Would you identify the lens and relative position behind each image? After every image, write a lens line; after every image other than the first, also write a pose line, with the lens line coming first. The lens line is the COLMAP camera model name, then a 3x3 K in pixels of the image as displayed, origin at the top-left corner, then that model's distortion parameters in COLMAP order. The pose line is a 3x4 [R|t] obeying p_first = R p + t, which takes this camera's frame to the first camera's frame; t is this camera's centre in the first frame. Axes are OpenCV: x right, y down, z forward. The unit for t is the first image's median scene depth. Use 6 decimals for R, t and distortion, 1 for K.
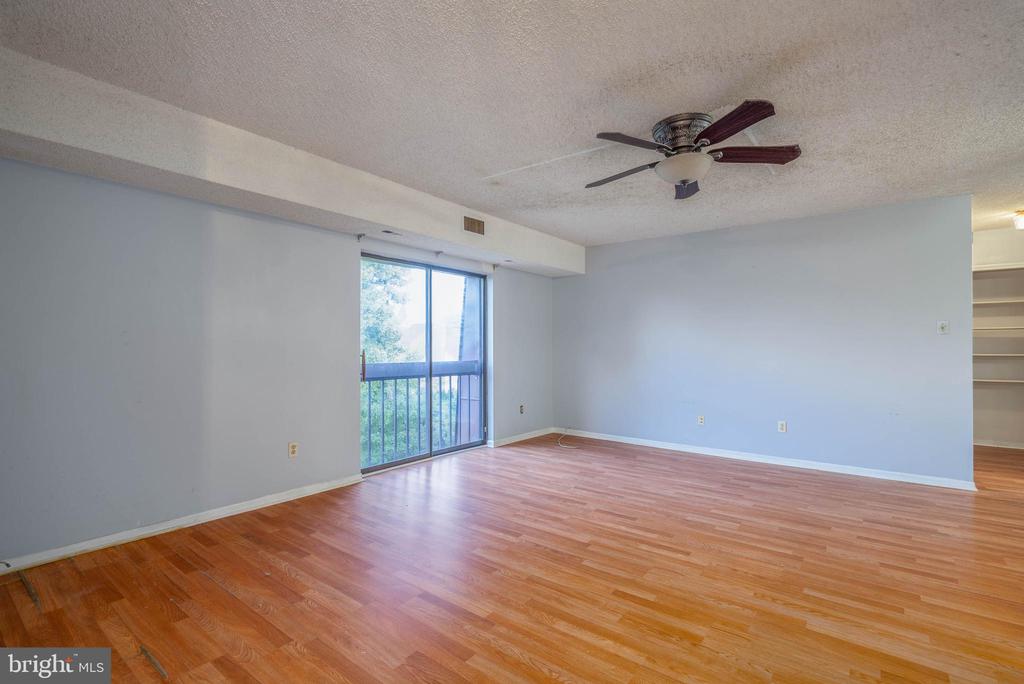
lens RADIAL K [[473.6, 0, 515.2], [0, 473.6, 338.3], [0, 0, 1]] dist [-0.000048, 0.000449]
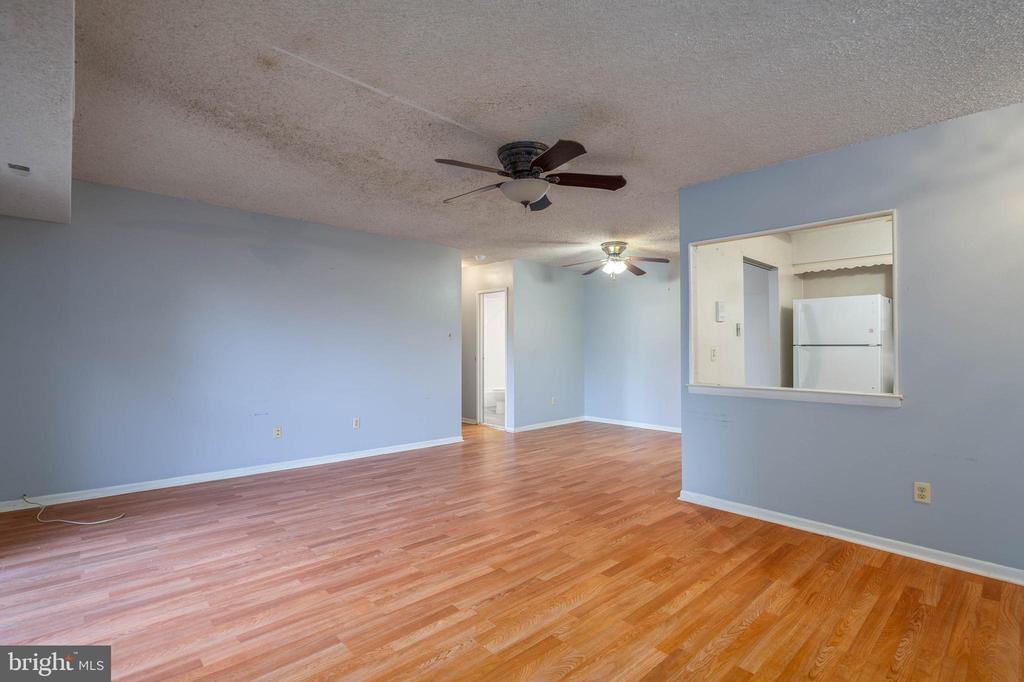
lens RADIAL K [[473.0, 0, 510.7], [0, 473.0, 347.4], [0, 0, 1]] dist [-0.001977, 0.000152]
pose [[0.175894, 0.002460, 0.984406, -0.627953], [-0.021847, 0.999760, 0.001405, 0.016630], [-0.984167, -0.021753, 0.175905, 0.734386]]
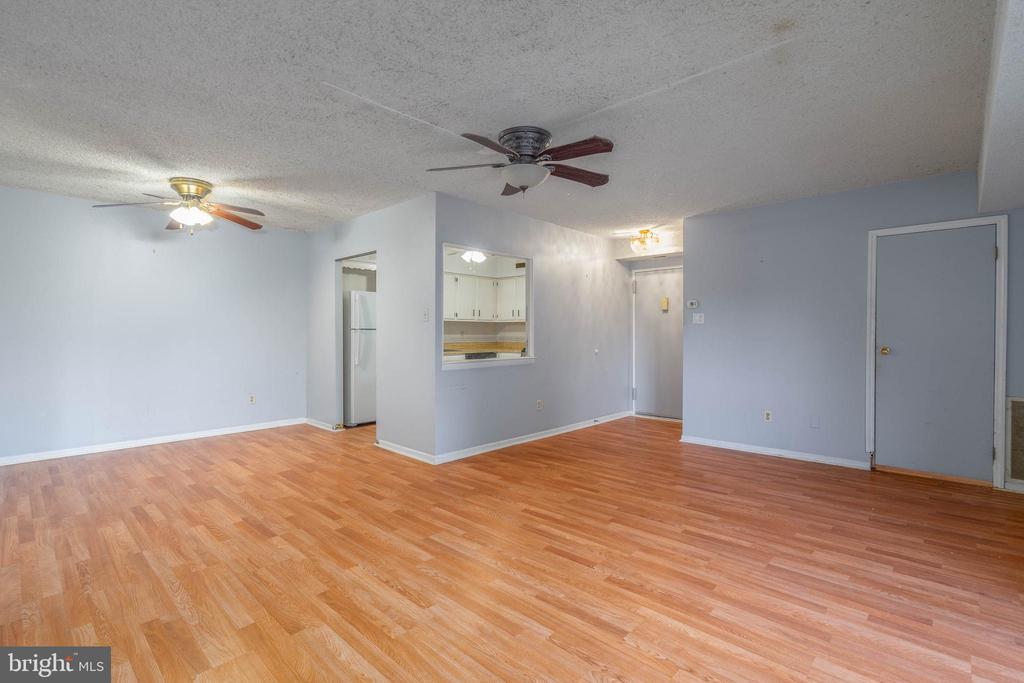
lens RADIAL K [[478.8, 0, 509.6], [0, 478.8, 337.0], [0, 0, 1]] dist [0.001559, 0.000430]
pose [[-0.993733, -0.004923, 0.111673, 0.230522], [-0.006119, 0.999928, -0.010369, 0.037380], [-0.111614, -0.010987, -0.993691, 1.832602]]
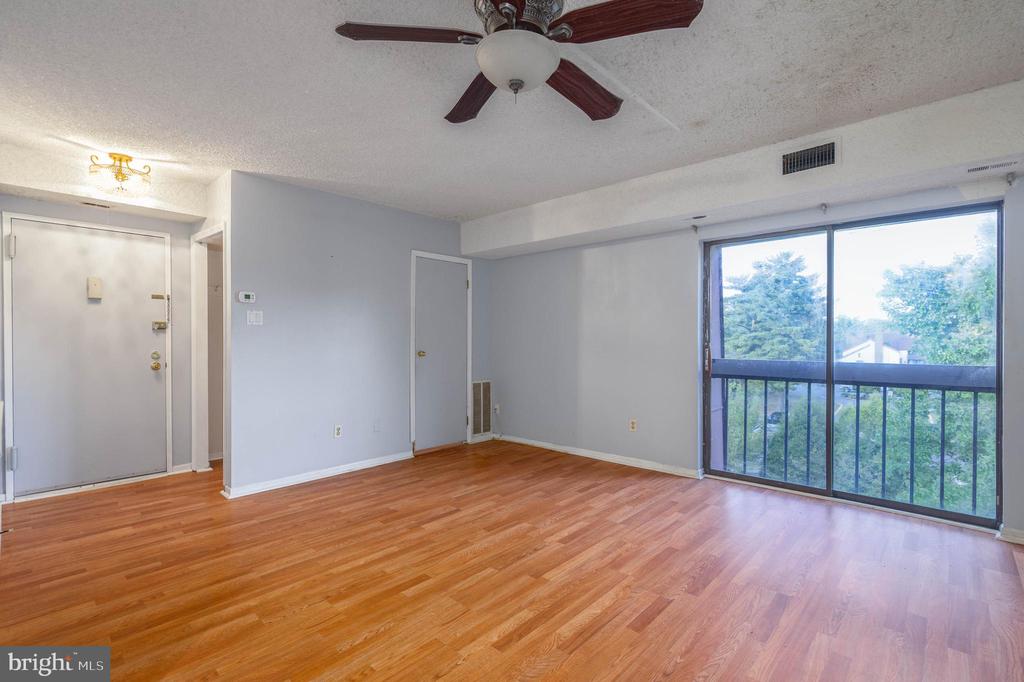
lens RADIAL K [[473.6, 0, 515.2], [0, 473.6, 337.3], [0, 0, 1]] dist [-0.000048, 0.000449]
pose [[-0.097142, -0.010429, -0.995216, 0.875520], [0.018967, 0.999744, -0.012328, 0.019688], [0.995090, -0.020074, -0.096919, 0.926517]]
